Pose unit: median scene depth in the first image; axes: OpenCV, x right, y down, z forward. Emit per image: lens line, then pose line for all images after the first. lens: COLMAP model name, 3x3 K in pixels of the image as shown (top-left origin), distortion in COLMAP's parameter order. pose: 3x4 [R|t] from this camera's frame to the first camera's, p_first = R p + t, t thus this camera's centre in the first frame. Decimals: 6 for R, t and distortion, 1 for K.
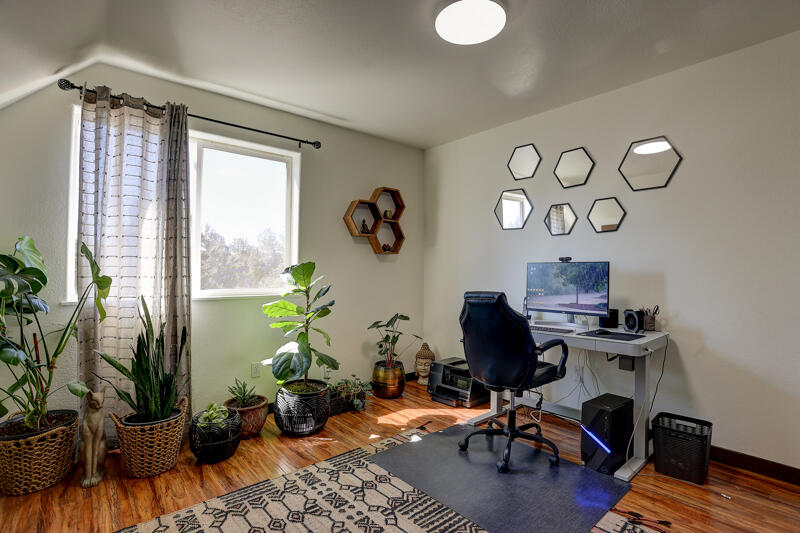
lens RADIAL K [[402.3, 0, 398.1], [0, 402.3, 266.2], [0, 0, 1]] dist [-0.044774, 0.018432]
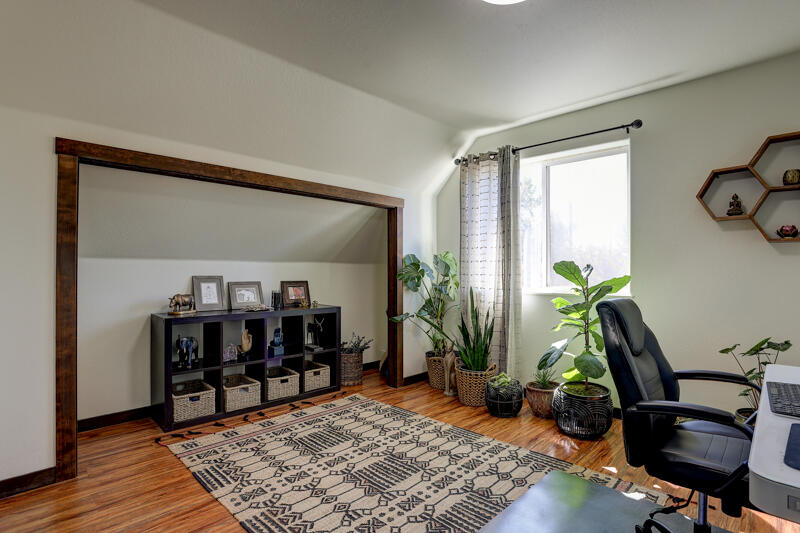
lens RADIAL K [[394.4, 0, 397.2], [0, 394.4, 269.4], [0, 0, 1]] dist [-0.022367, 0.002414]
pose [[0.087158, -0.012068, -0.996121, 0.803033], [0.002421, 0.999926, -0.011903, 0.026630], [0.996192, -0.001374, 0.087181, 0.561669]]
